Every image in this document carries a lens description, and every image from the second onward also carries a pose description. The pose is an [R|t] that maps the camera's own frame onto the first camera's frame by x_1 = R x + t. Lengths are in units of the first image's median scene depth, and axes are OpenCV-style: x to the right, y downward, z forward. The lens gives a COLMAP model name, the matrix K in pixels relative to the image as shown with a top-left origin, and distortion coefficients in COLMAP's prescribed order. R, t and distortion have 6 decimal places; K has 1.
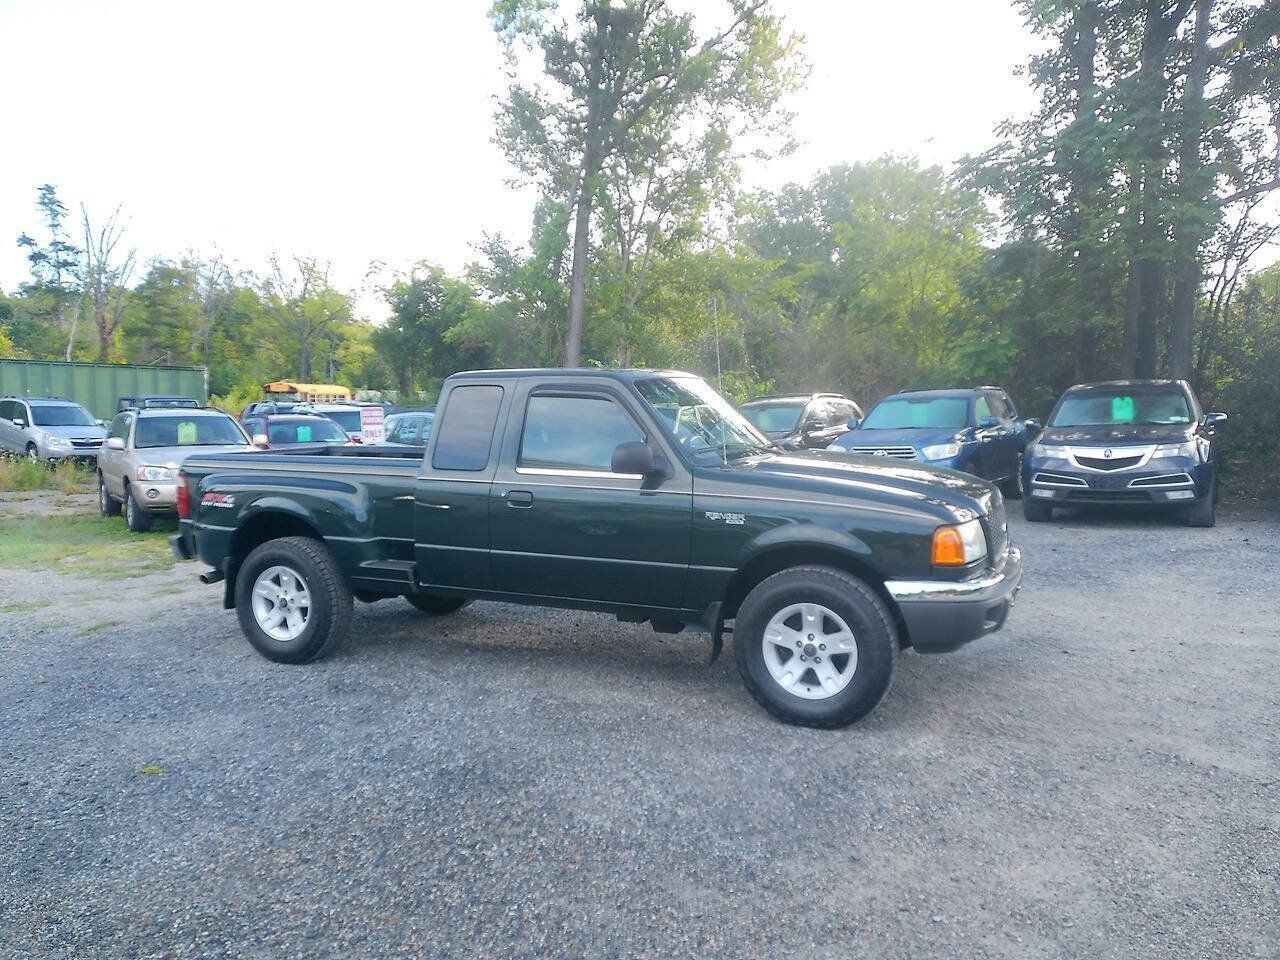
lens RADIAL K [[967.0, 0, 635.2], [0, 967.0, 444.5], [0, 0, 1]] dist [0.104439, -0.160669]
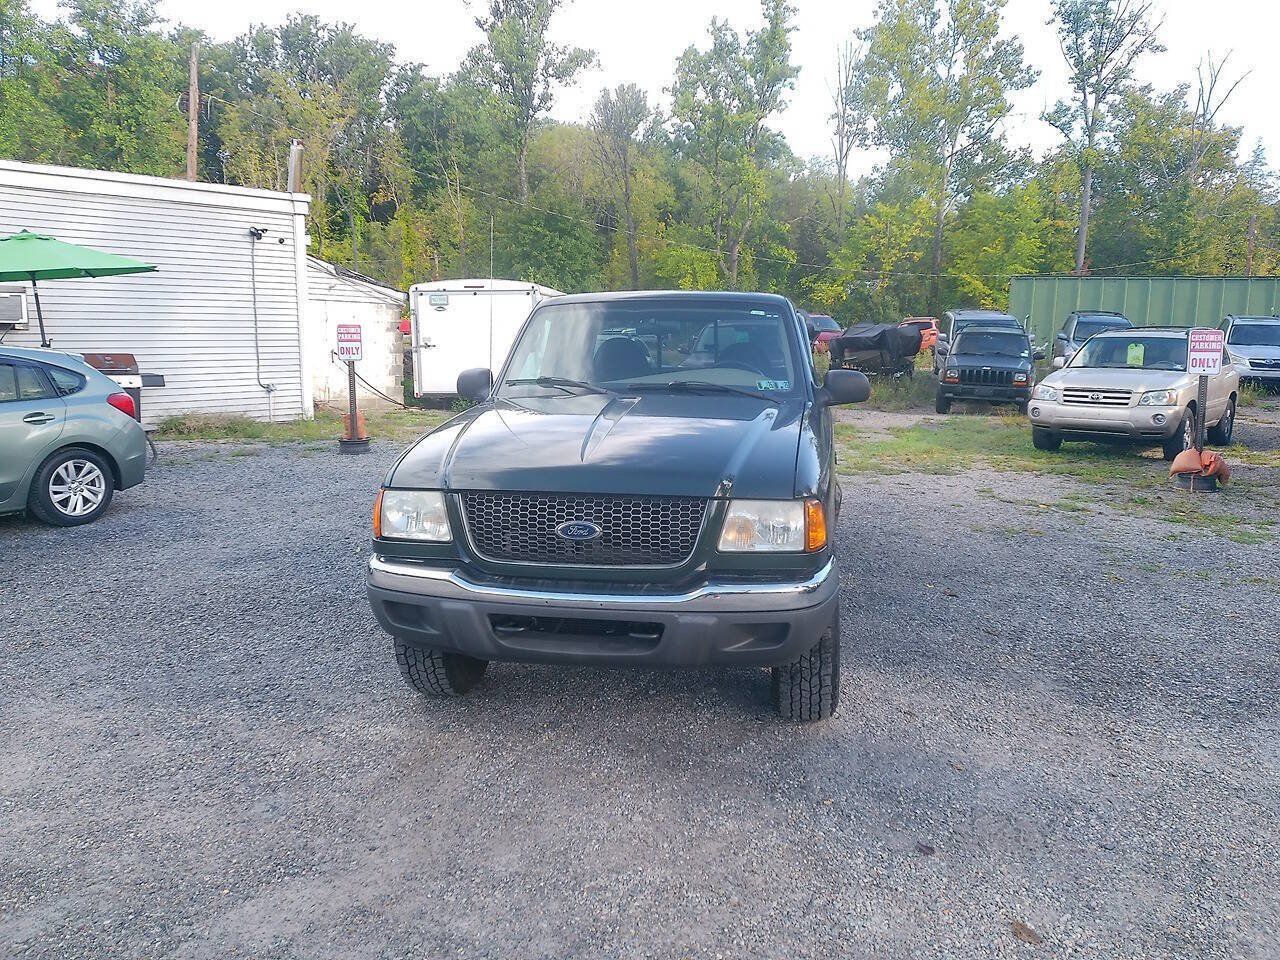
lens RADIAL K [[967.0, 0, 635.2], [0, 967.0, 444.5], [0, 0, 1]] dist [0.104439, -0.160669]
pose [[0.256610, 0.124728, -0.958433, 0.134942], [-0.046180, 0.992088, 0.116744, -0.006427], [0.965411, 0.014303, 0.260339, 0.117226]]
